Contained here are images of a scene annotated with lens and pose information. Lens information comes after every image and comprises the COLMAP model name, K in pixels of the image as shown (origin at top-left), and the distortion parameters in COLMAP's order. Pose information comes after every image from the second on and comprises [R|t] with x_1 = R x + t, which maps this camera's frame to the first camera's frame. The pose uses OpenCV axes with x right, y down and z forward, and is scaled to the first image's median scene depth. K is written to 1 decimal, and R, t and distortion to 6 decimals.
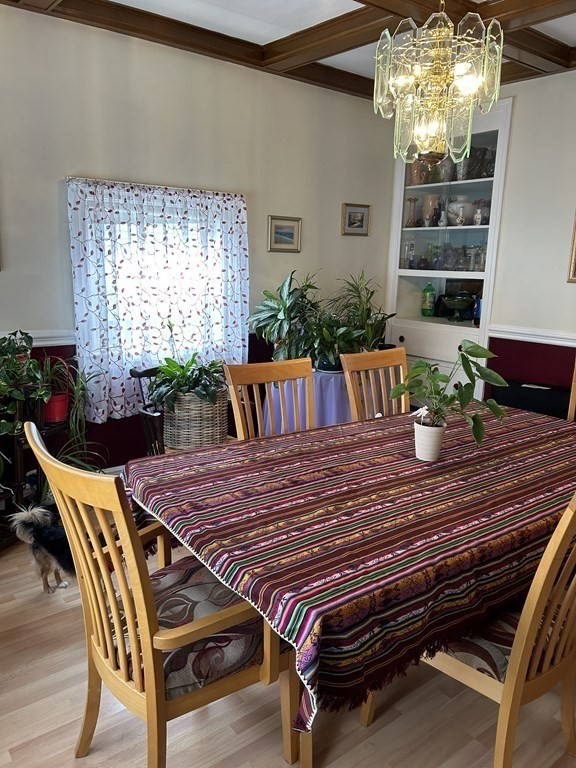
lens RADIAL K [[579.9, 0, 285.6], [0, 579.9, 381.6], [0, 0, 1]] dist [0.059194, -0.065659]
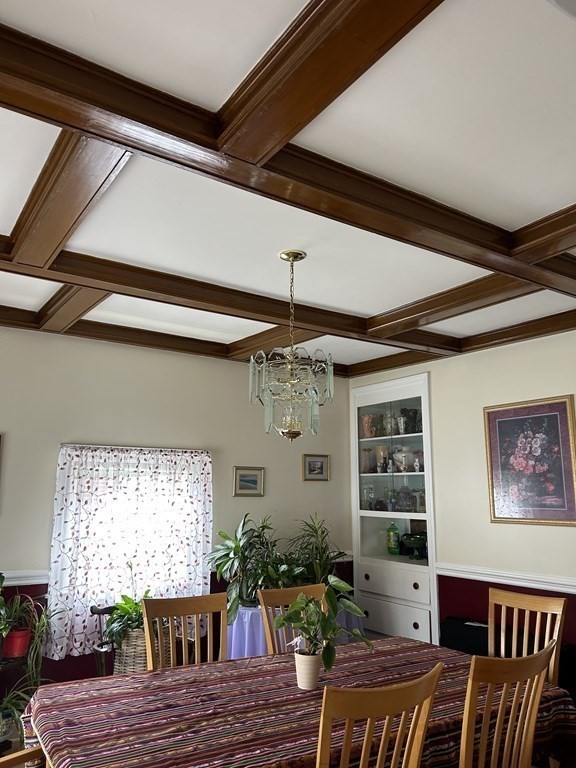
lens RADIAL K [[579.9, 0, 288.5], [0, 579.9, 381.9], [0, 0, 1]] dist [0.059194, -0.065659]
pose [[0.997432, -0.027178, -0.066258, 0.190474], [-0.000758, 0.921133, -0.389248, 0.018841], [0.071612, 0.388299, 0.918747, -0.168962]]
